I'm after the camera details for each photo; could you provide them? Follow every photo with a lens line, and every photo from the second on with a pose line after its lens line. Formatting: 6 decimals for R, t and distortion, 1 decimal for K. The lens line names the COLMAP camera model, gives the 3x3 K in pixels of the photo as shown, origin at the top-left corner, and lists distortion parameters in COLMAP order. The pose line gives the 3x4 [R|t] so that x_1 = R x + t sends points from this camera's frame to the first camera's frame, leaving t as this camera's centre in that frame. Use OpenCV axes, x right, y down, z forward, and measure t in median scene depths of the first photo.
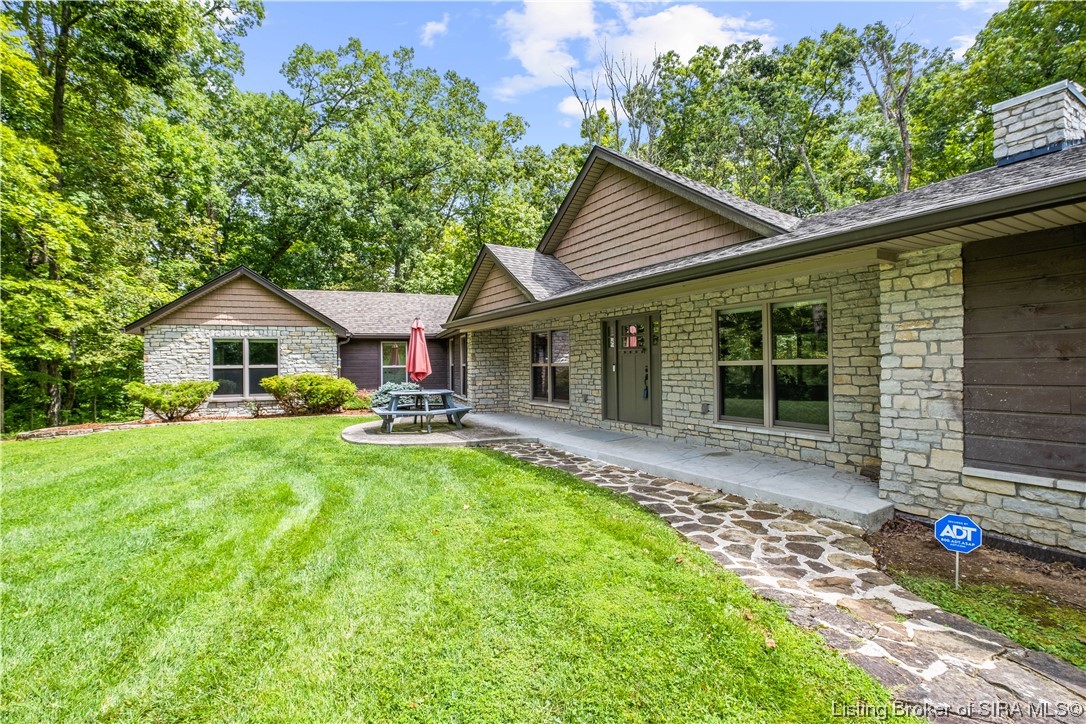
lens RADIAL K [[472.8, 0, 545.8], [0, 472.8, 363.4], [0, 0, 1]] dist [0.001322, -0.003589]
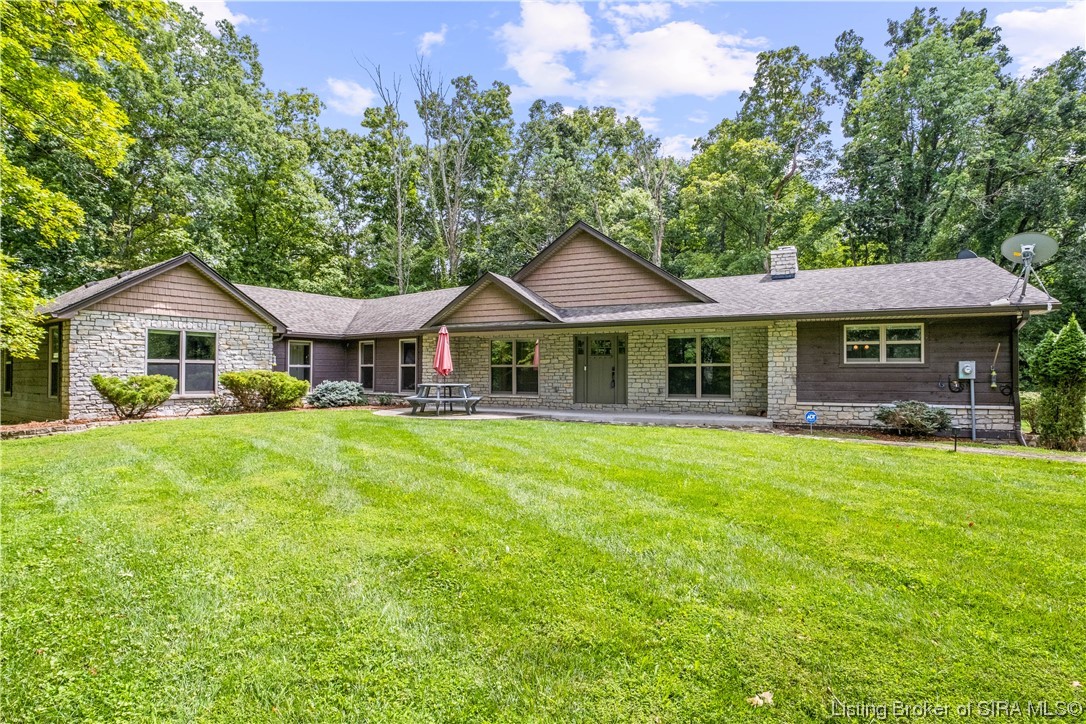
lens RADIAL K [[537.4, 0, 540.4], [0, 537.4, 363.3], [0, 0, 1]] dist [-0.001606, -0.000031]
pose [[0.849654, 0.025548, 0.526721, -0.619093], [-0.014816, 0.999588, -0.024584, 0.027234], [-0.527133, 0.013084, 0.849682, -0.267646]]
